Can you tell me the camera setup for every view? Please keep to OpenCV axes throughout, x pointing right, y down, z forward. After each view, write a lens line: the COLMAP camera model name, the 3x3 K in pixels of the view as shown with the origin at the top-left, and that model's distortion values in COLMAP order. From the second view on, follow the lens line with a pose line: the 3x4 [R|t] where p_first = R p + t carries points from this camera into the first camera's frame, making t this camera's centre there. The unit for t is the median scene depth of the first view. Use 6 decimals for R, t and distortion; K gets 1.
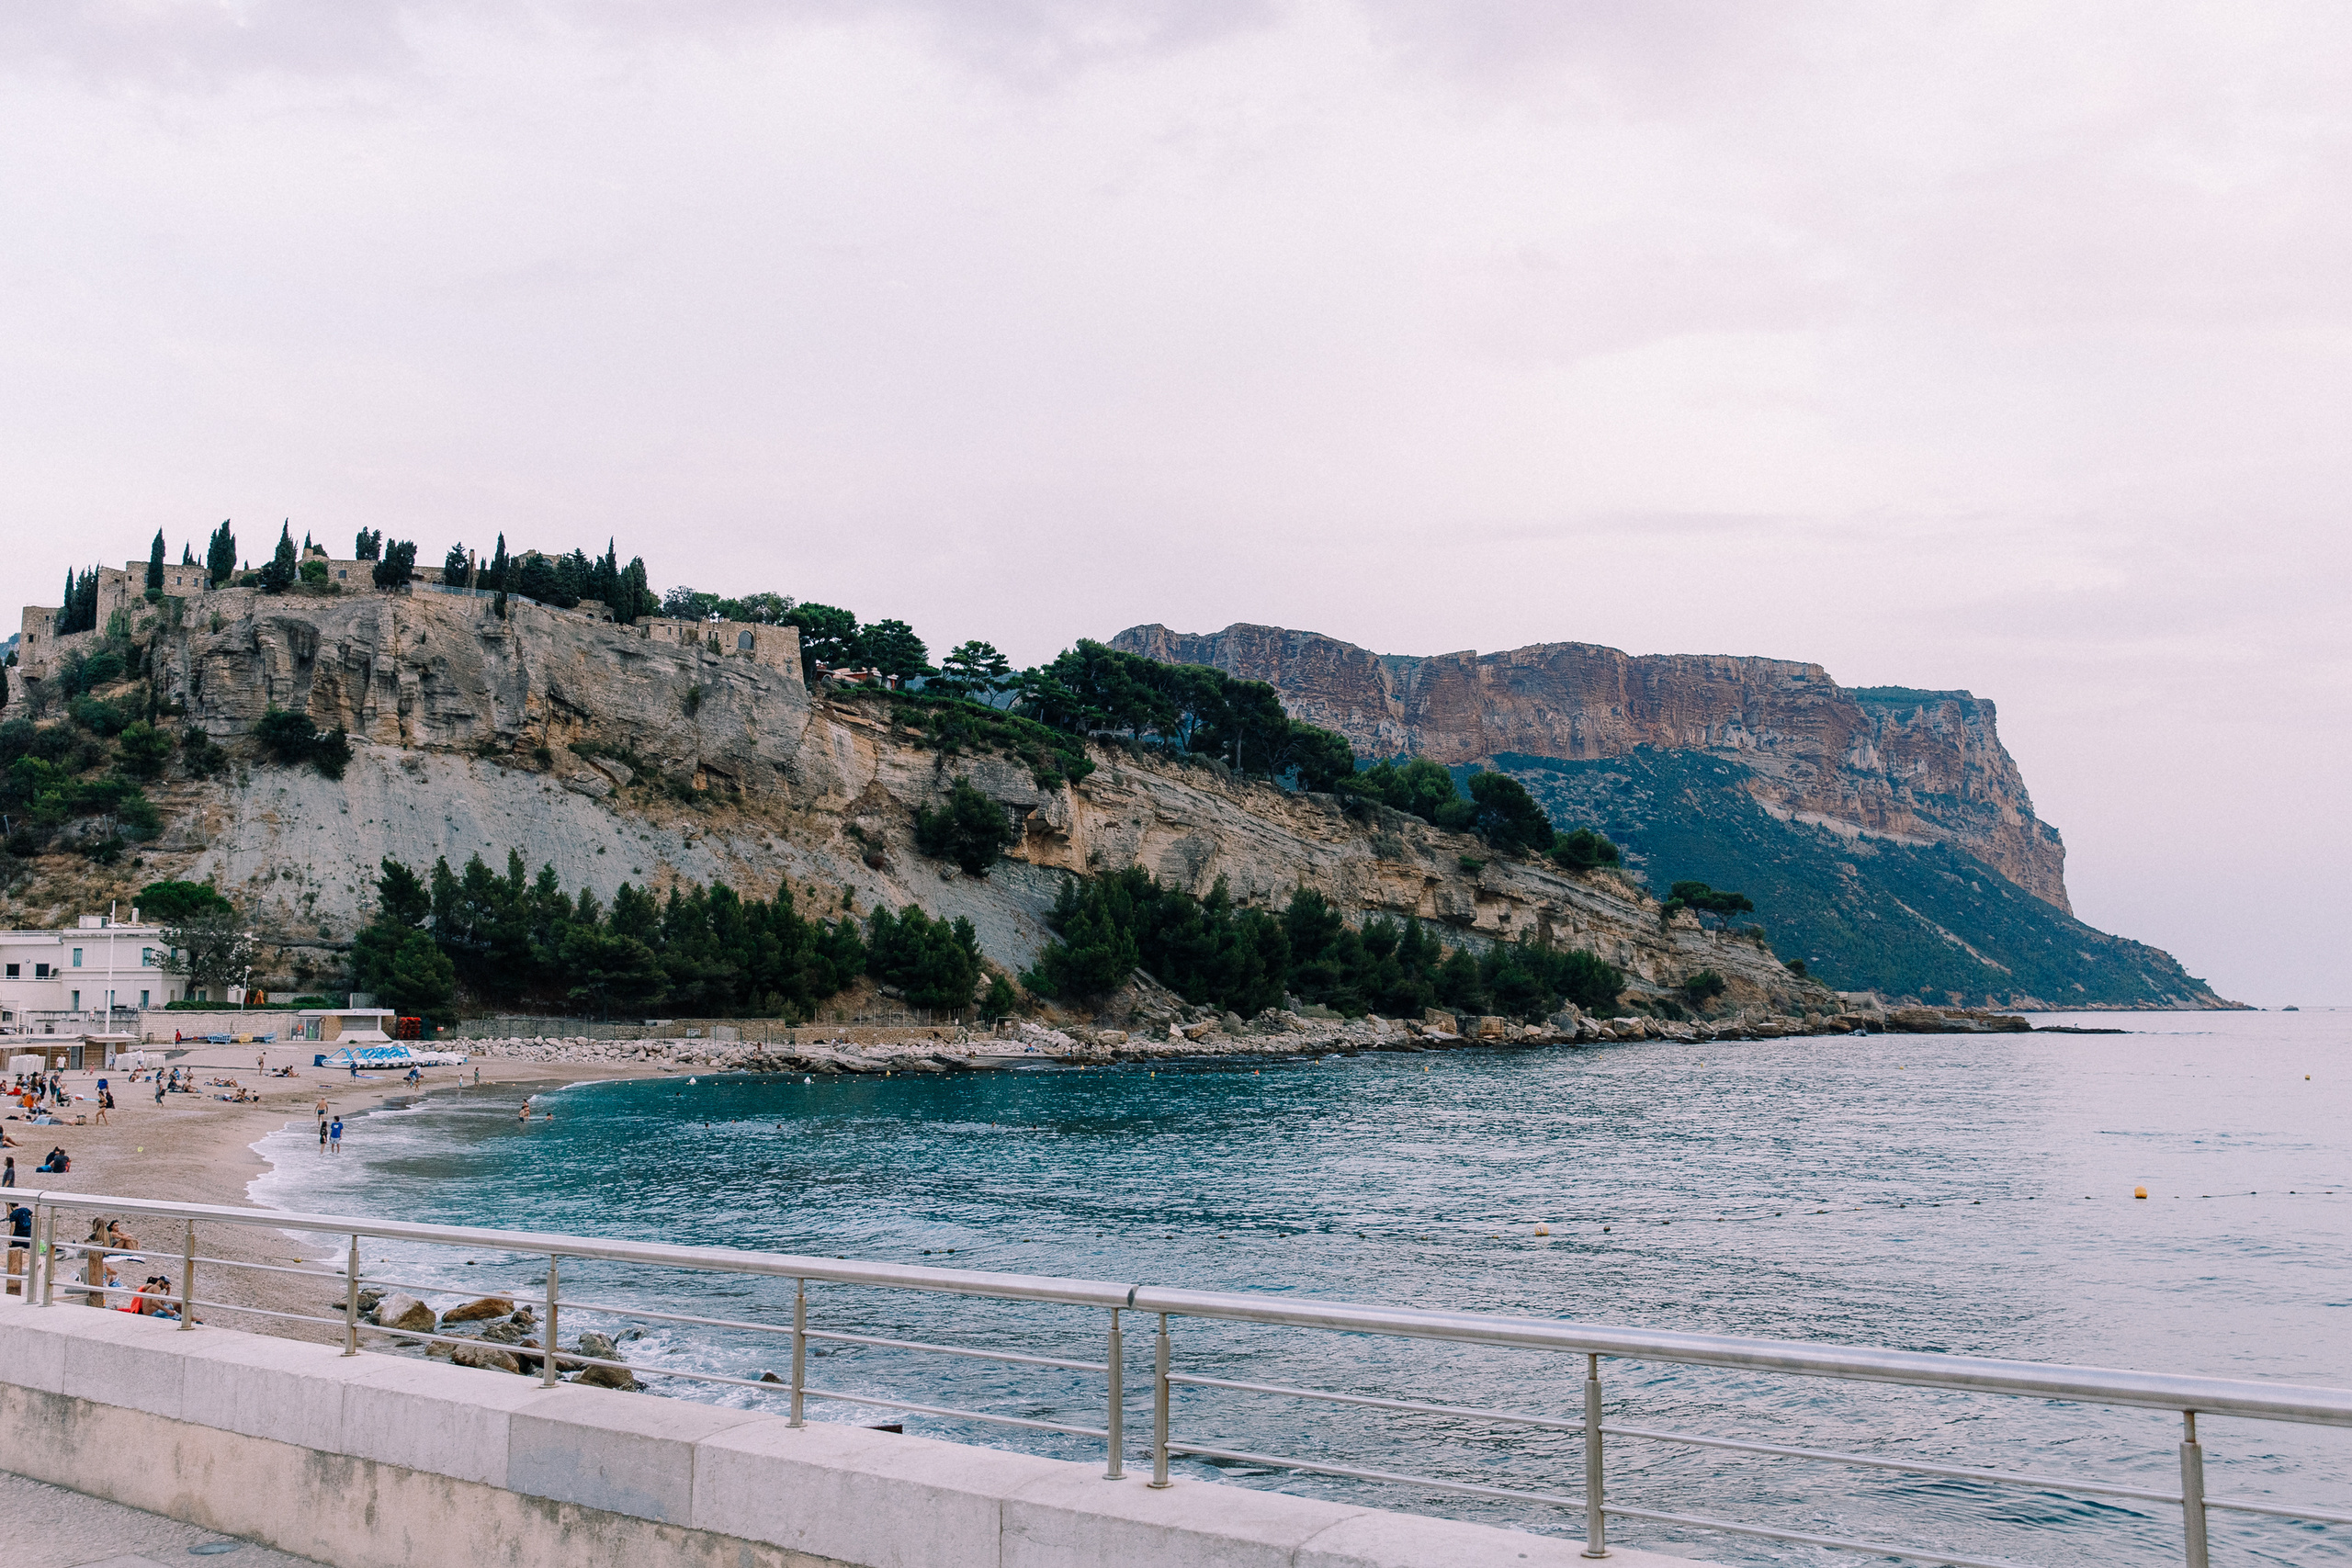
lens RADIAL K [[2126.8, 0, 1175.0], [0, 2126.8, 784.3], [0, 0, 1]] dist [0.001997, 0.003821]
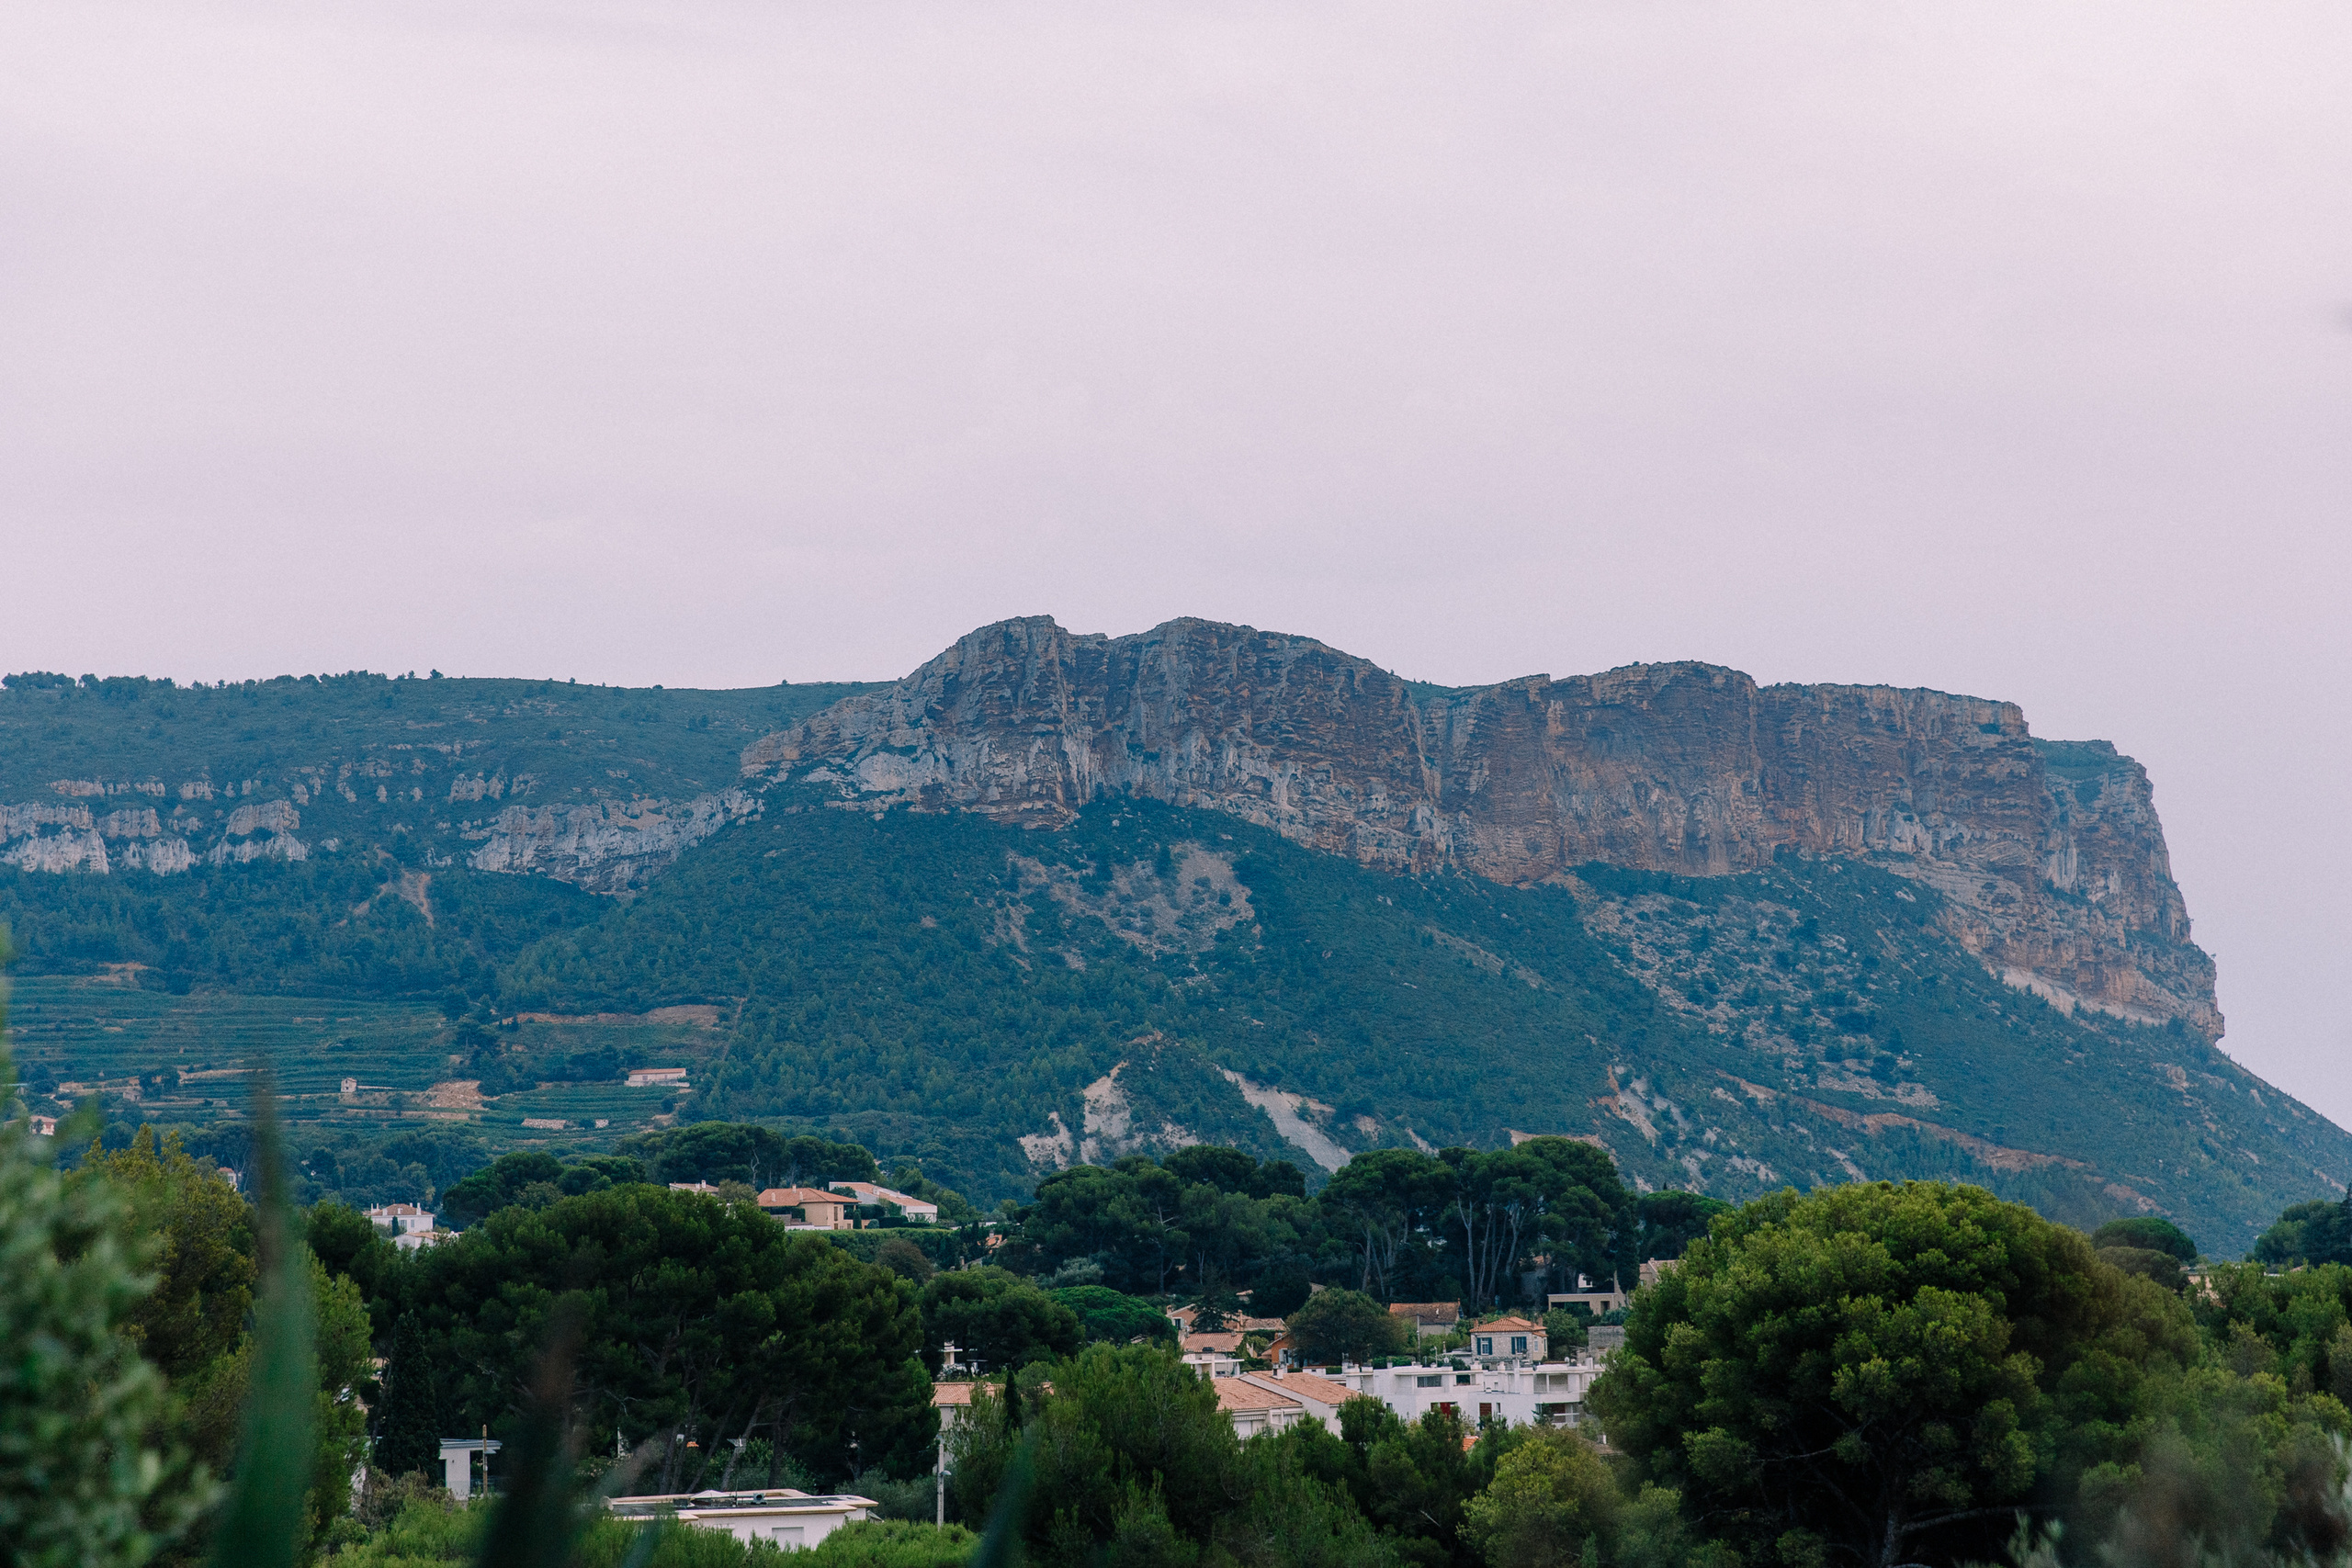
lens RADIAL K [[4659.3, 0, 1174.2], [0, 4659.3, 786.3], [0, 0, 1]] dist [0.035677, 0.000000]
pose [[0.932206, 0.012960, 0.361697, -1.420676], [-0.009713, 0.999895, -0.010793, -0.078154], [-0.361799, 0.006548, 0.932233, -0.271401]]
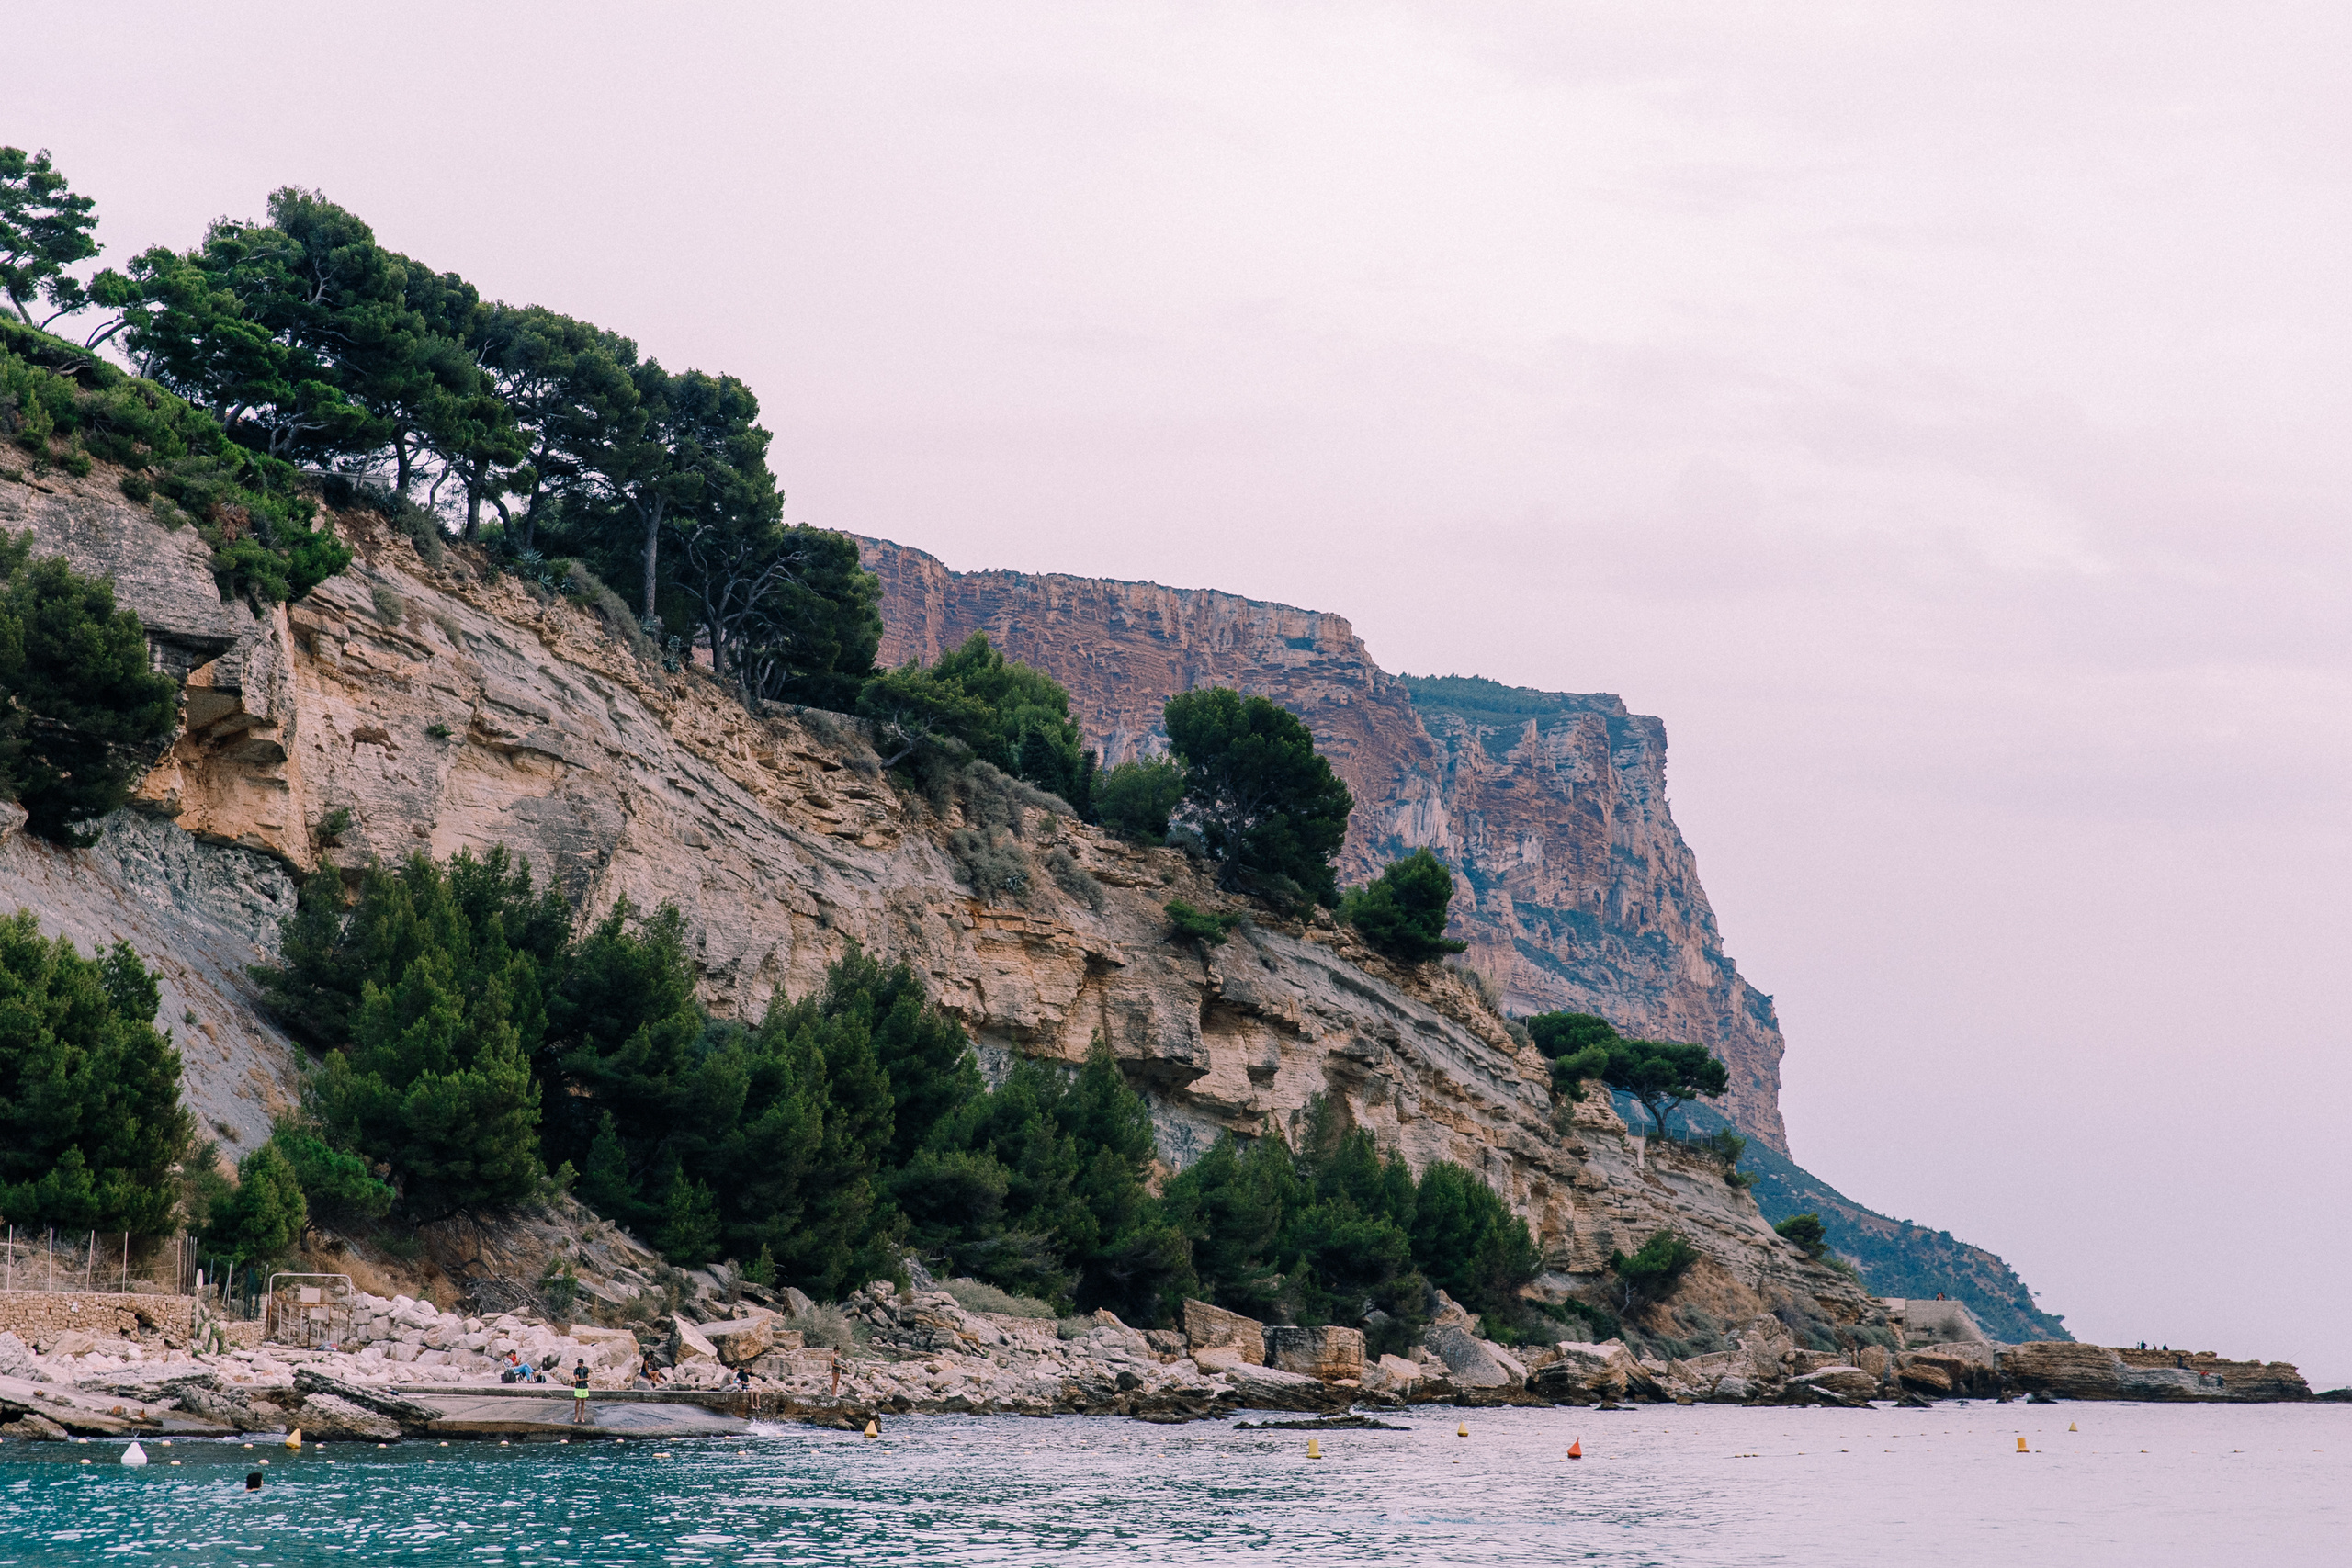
lens RADIAL K [[4659.3, 0, 1174.7], [0, 4659.3, 783.7], [0, 0, 1]] dist [0.035677, 0.000000]
pose [[0.956188, 0.051661, 0.288160, -0.086118], [-0.046385, 0.998608, -0.025112, 0.028055], [-0.289056, 0.010646, 0.957253, 0.180494]]
